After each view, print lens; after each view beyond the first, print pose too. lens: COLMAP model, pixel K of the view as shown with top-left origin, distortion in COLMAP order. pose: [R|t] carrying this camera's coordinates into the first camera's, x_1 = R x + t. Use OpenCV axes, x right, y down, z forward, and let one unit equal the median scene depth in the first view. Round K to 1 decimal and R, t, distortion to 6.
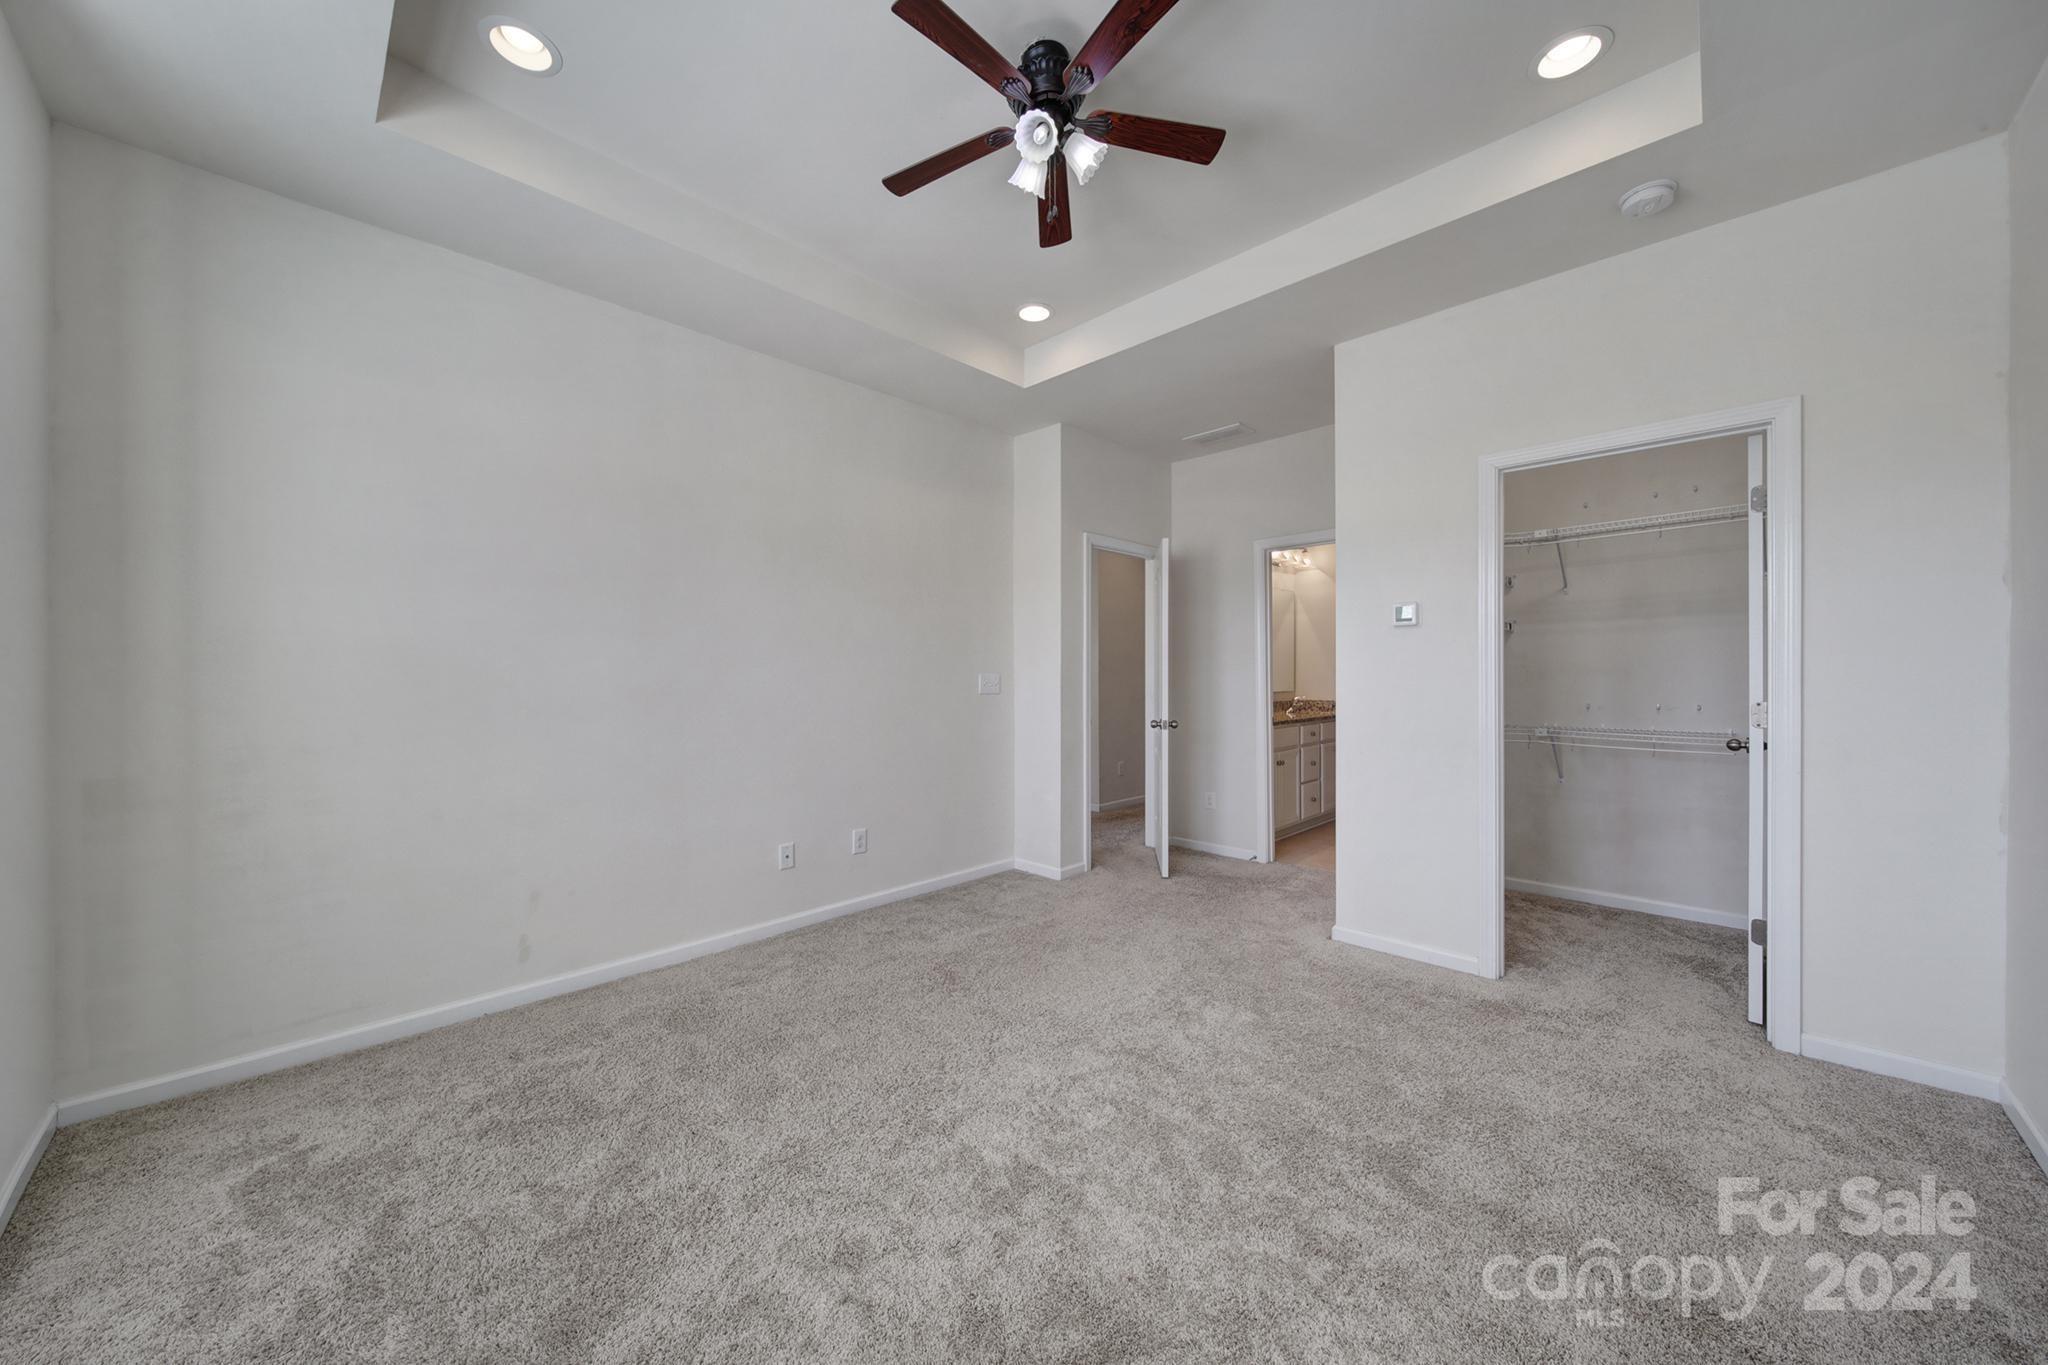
lens RADIAL K [[726.5, 0, 1022.7], [0, 726.5, 675.2], [0, 0, 1]] dist [-0.000311, -0.000175]
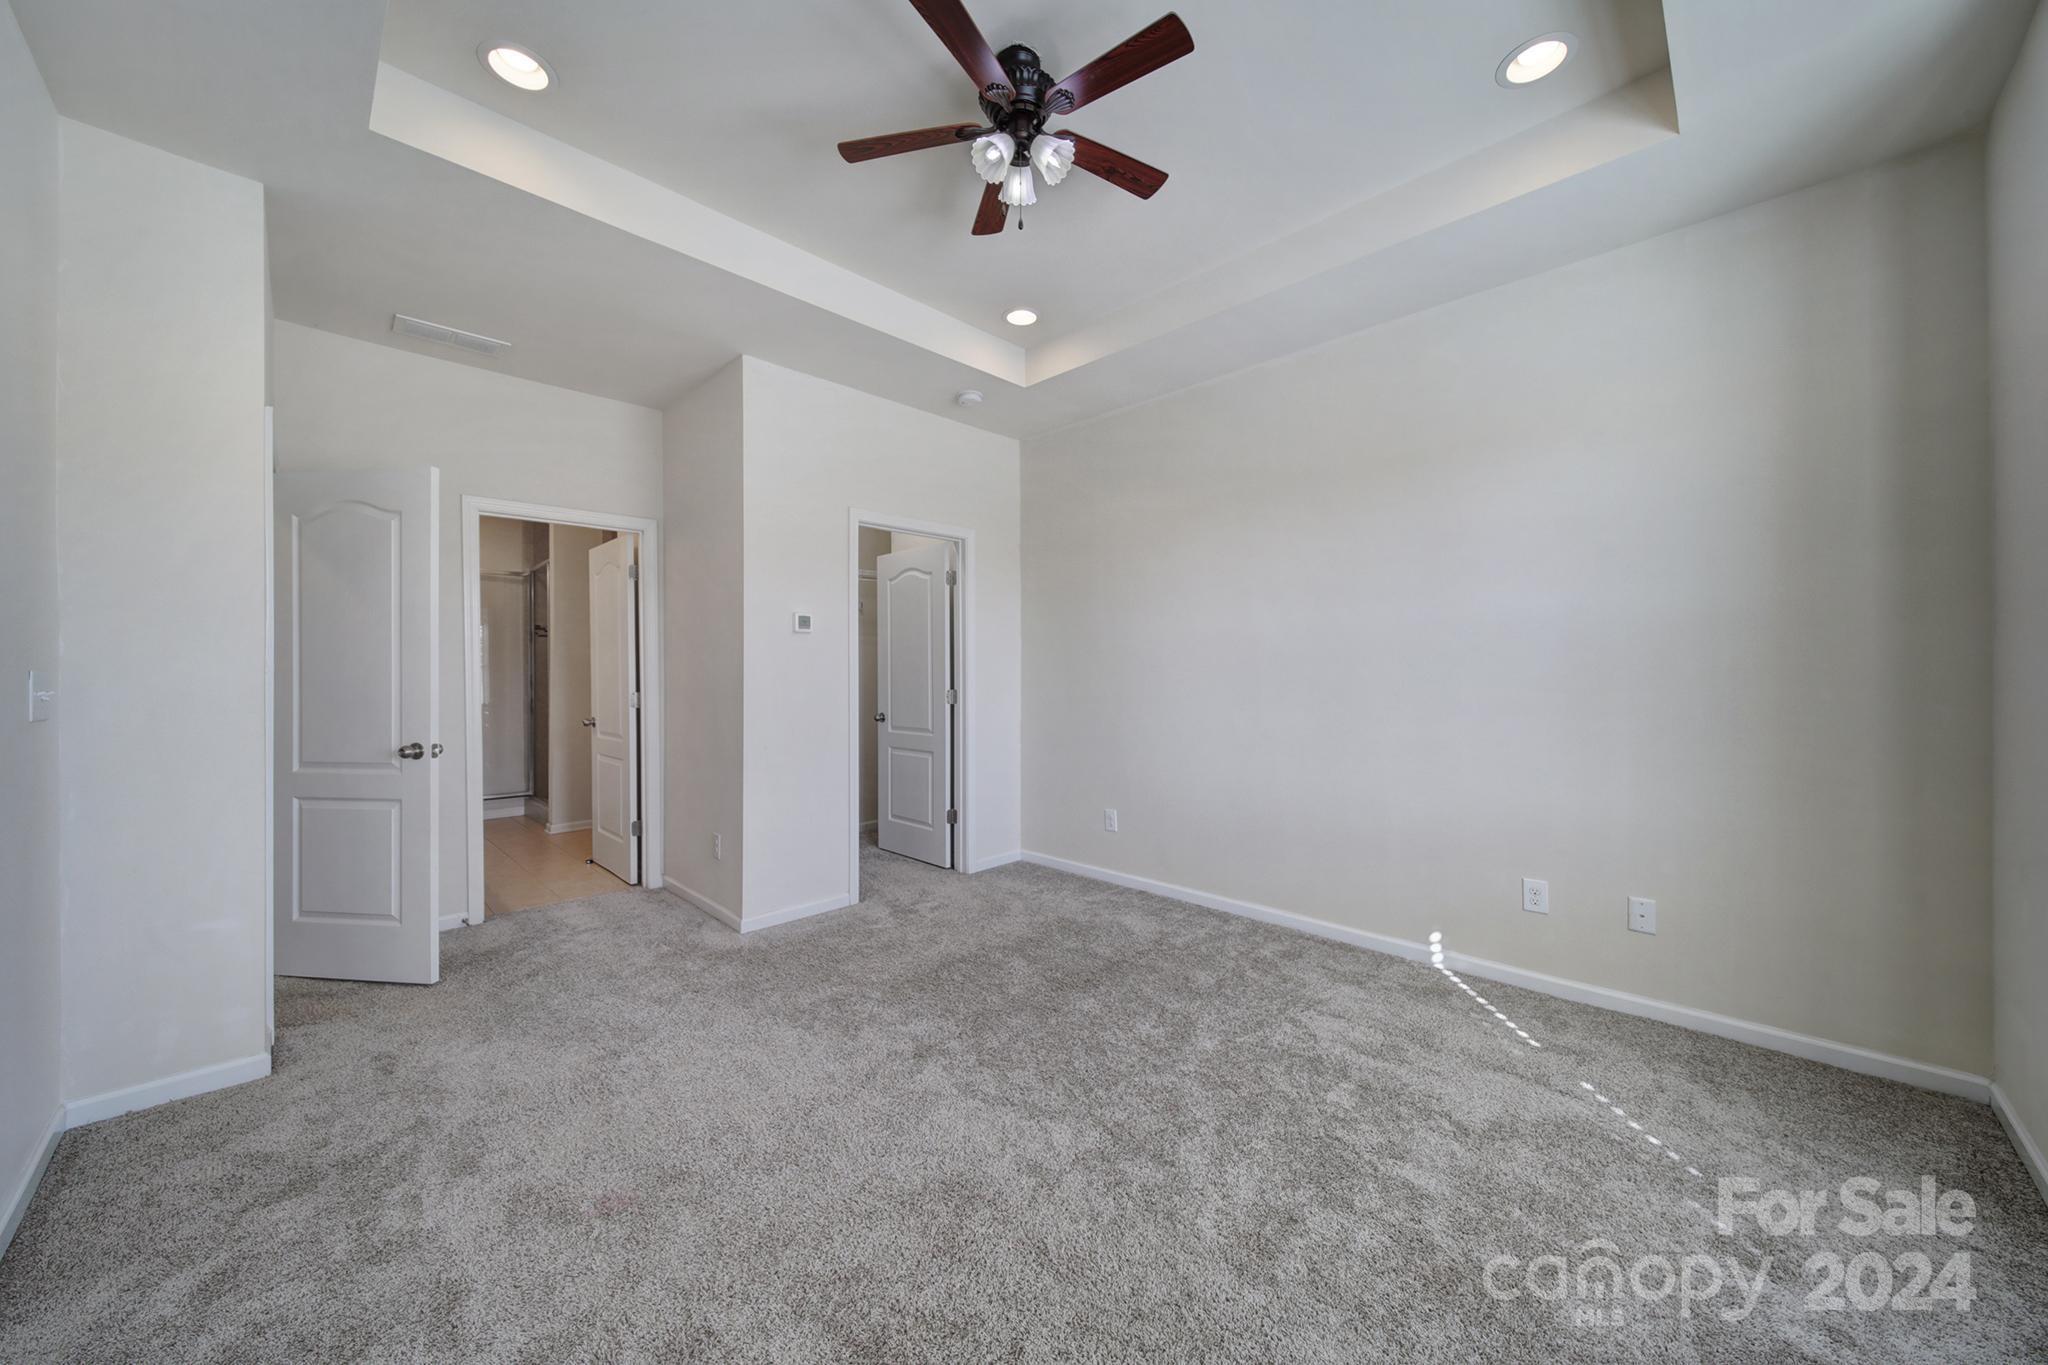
lens RADIAL K [[726.5, 0, 1022.7], [0, 726.5, 675.2], [0, 0, 1]] dist [-0.000311, -0.000175]
pose [[-0.012429, 0.008598, 0.999886, -0.607748], [0.008789, 0.999925, -0.008489, 0.014175], [-0.999884, 0.008682, -0.012503, 0.620625]]
